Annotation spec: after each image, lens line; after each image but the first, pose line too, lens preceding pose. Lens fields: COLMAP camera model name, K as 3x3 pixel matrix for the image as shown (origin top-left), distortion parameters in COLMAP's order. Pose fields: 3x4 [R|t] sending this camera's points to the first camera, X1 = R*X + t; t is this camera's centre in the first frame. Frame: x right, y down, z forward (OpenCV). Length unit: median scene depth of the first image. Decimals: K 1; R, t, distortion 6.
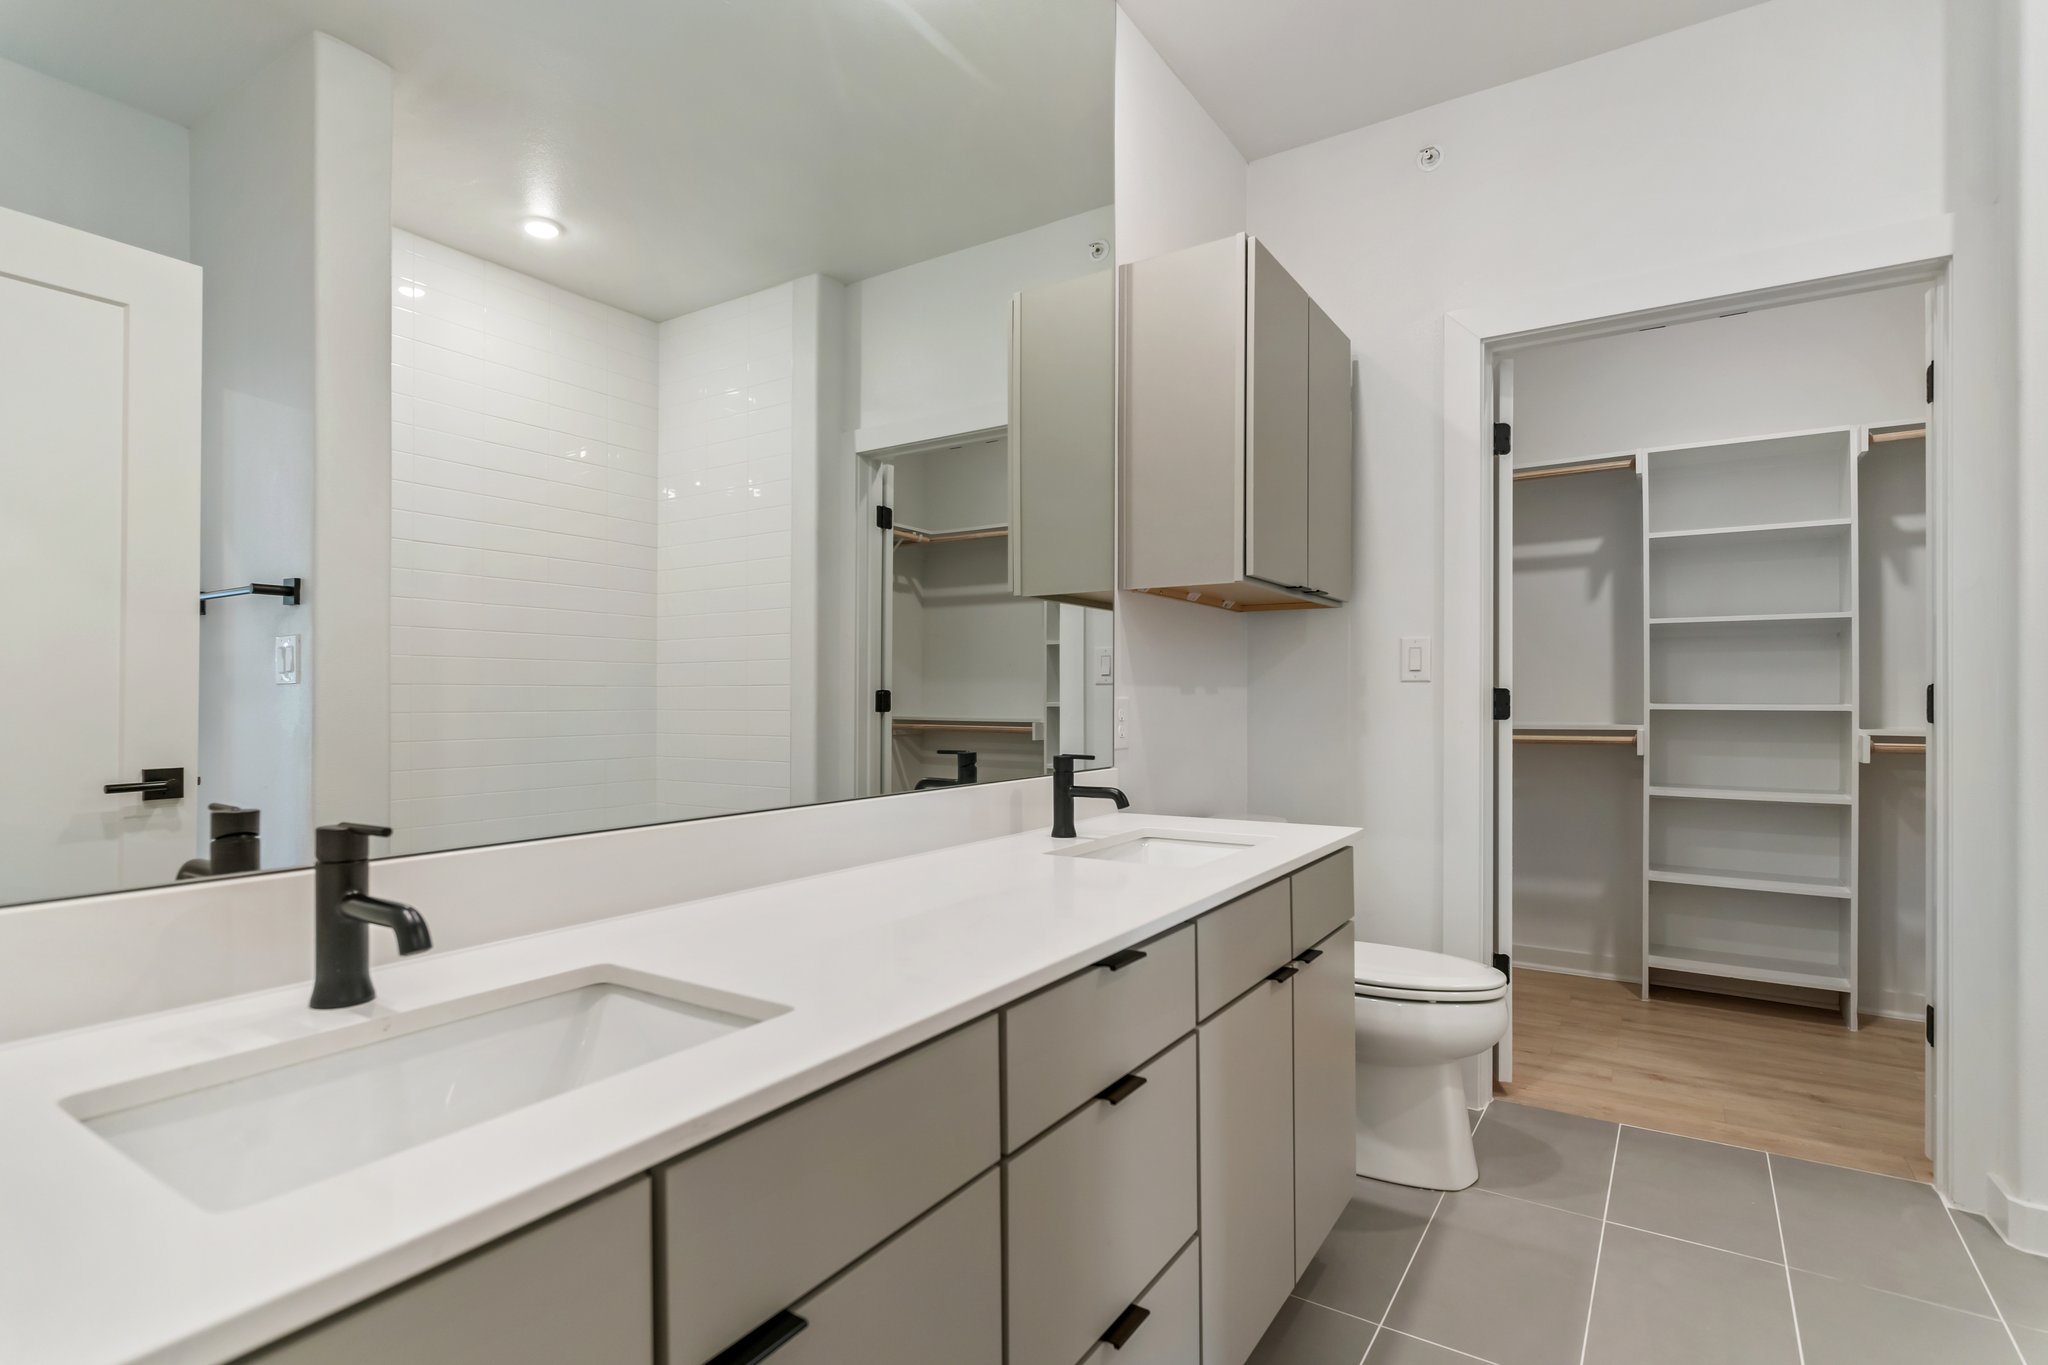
lens RADIAL K [[1003.2, 0, 1021.7], [0, 1003.2, 707.3], [0, 0, 1]] dist [-0.000091, -0.000570]
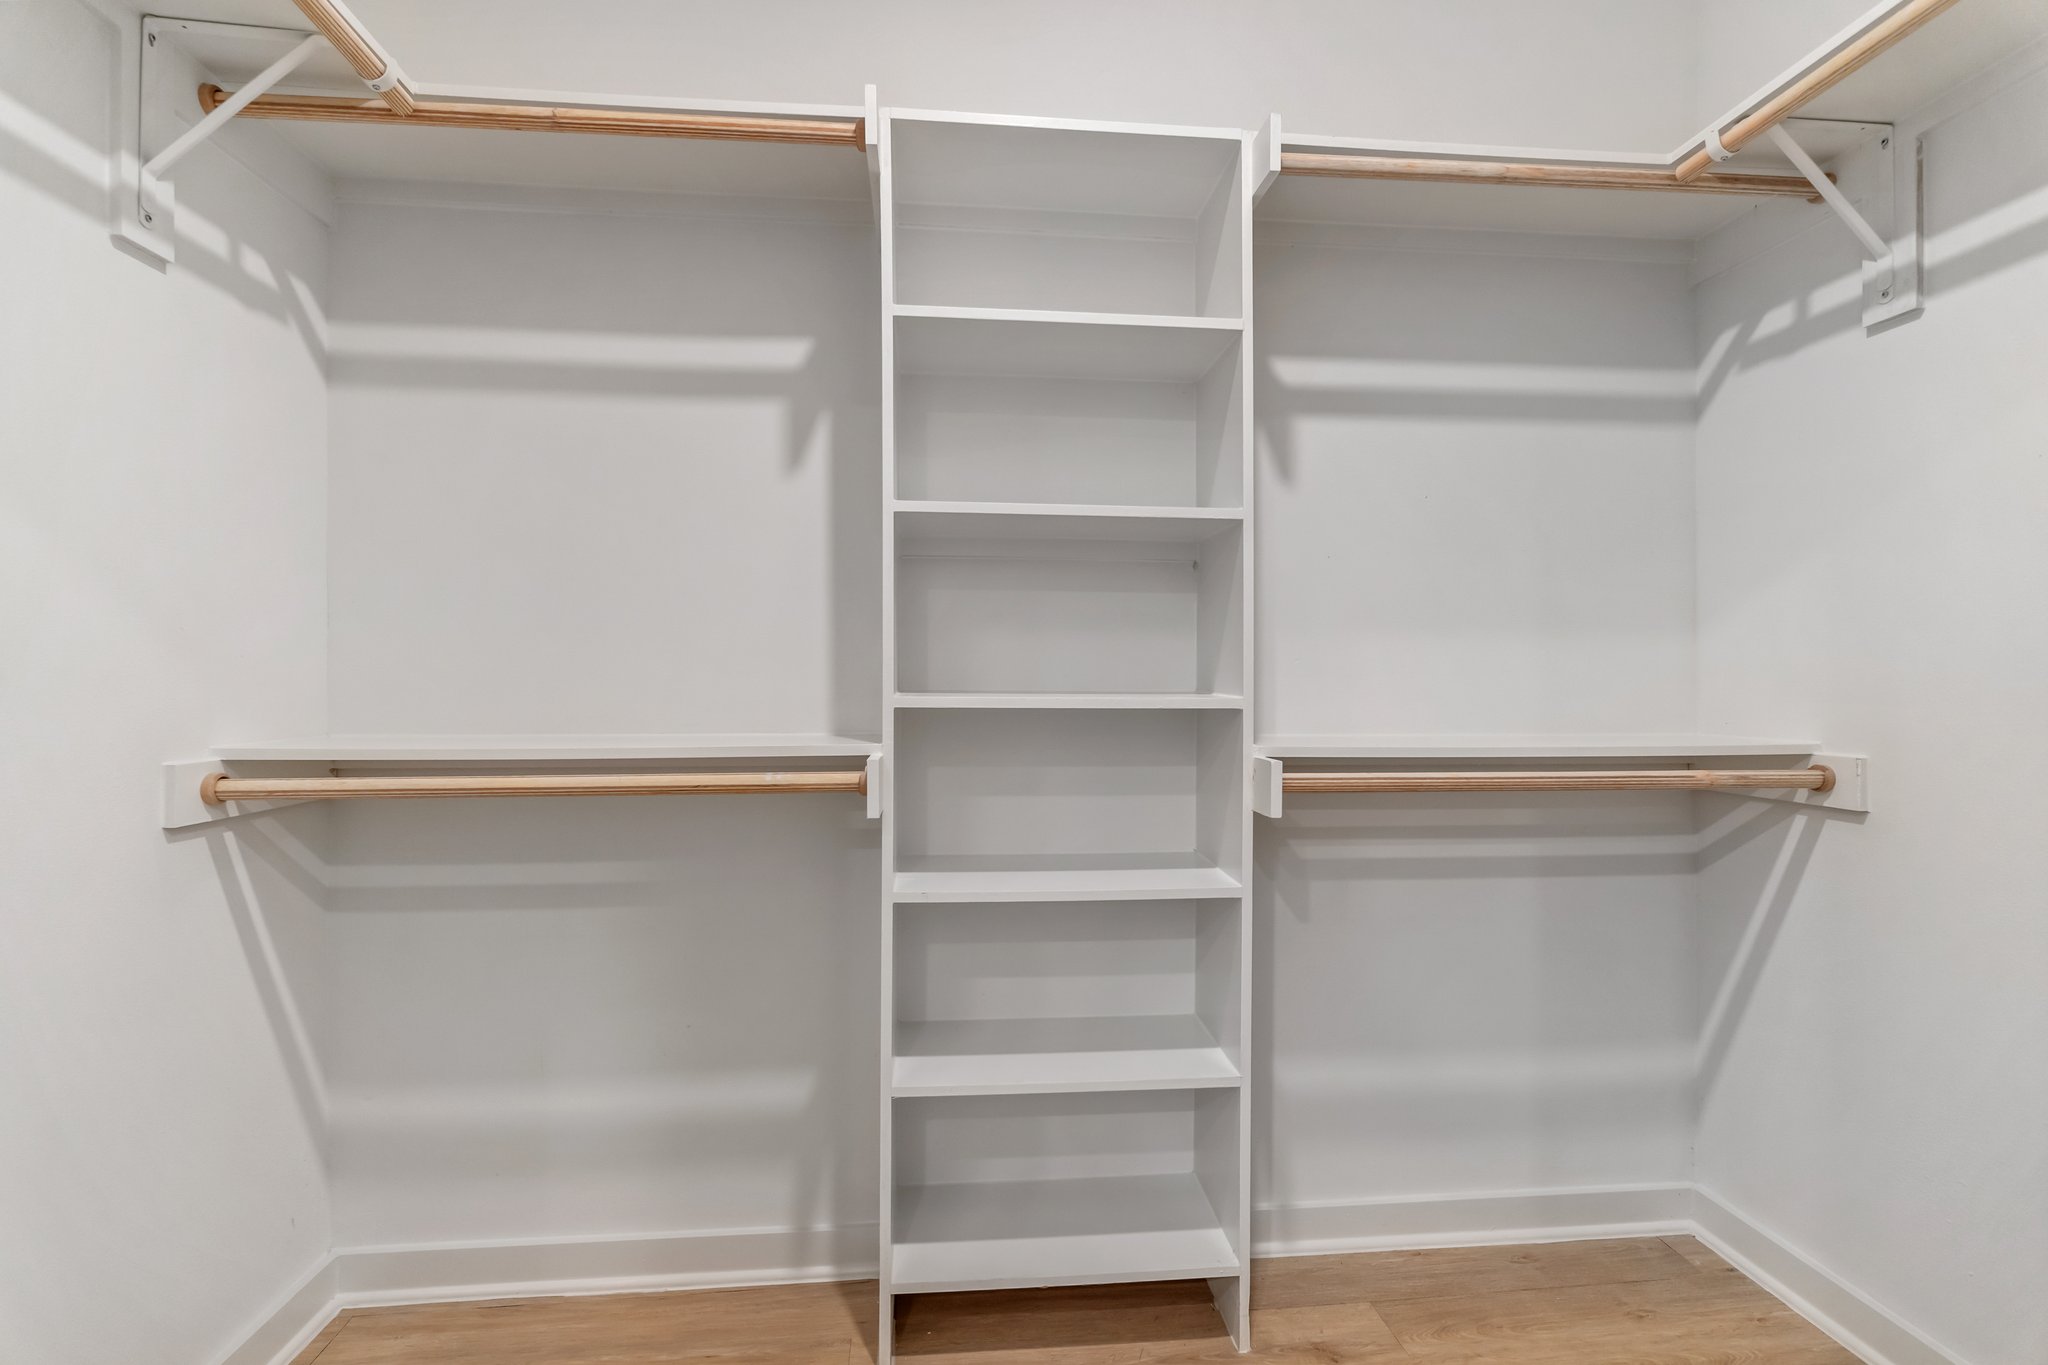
lens RADIAL K [[988.1, 0, 1010.7], [0, 988.1, 674.1], [0, 0, 1]] dist [0.000926, 0.000127]
pose [[0.790456, 0.010055, 0.612436, 0.402097], [0.000950, 0.999844, -0.017642, -0.004369], [-0.612518, 0.014527, 0.790323, 0.627784]]
